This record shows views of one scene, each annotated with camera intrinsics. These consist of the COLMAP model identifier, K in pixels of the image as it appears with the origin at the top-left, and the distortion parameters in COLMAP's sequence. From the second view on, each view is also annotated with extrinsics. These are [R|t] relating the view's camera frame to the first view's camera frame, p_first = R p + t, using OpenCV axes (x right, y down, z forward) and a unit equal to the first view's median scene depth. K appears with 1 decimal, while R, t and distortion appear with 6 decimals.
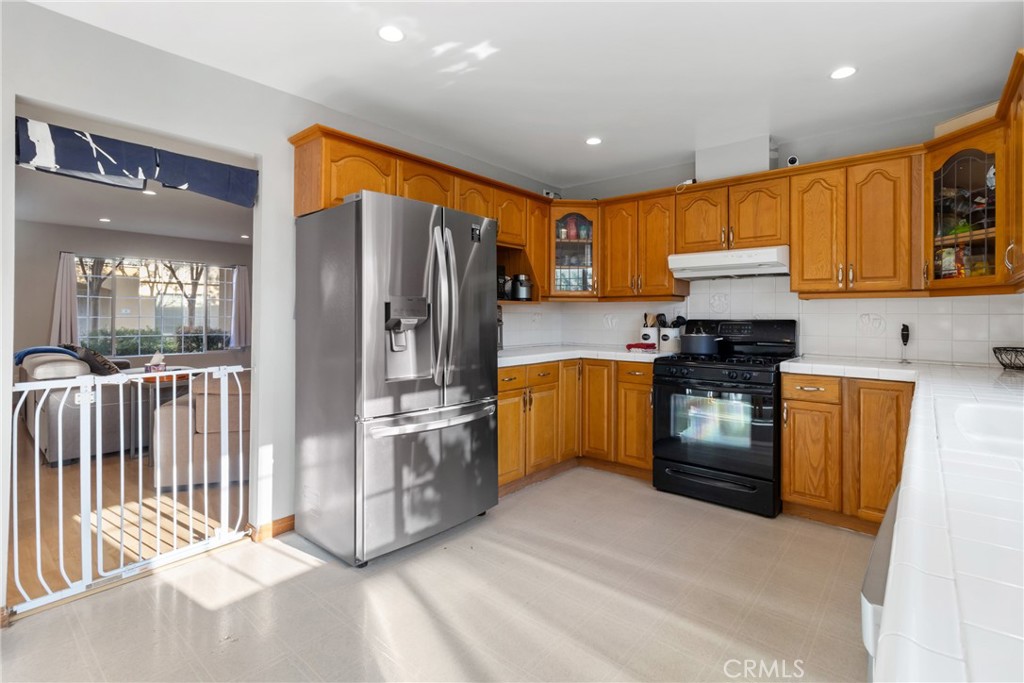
lens RADIAL K [[478.3, 0, 512.2], [0, 478.3, 315.9], [0, 0, 1]] dist [0.000756, 0.000455]
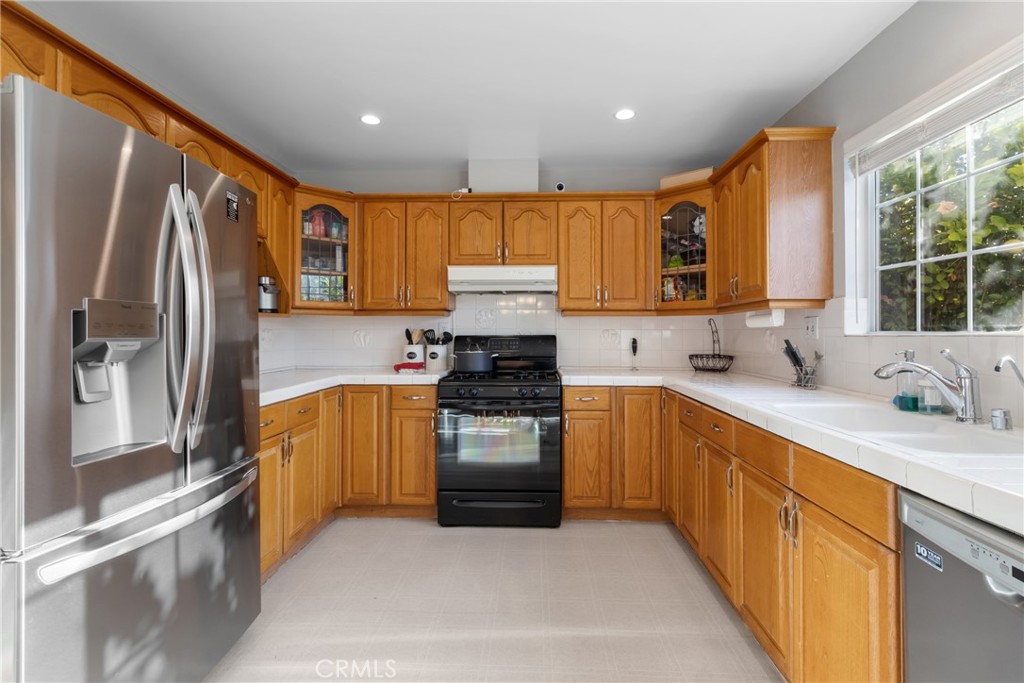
lens RADIAL K [[477.3, 0, 513.9], [0, 477.3, 326.6], [0, 0, 1]] dist [0.001609, 0.000622]
pose [[0.781929, 0.001705, 0.623366, -0.150156], [0.003342, 0.999970, -0.006926, -0.003847], [-0.623359, 0.007499, 0.781900, 0.212647]]
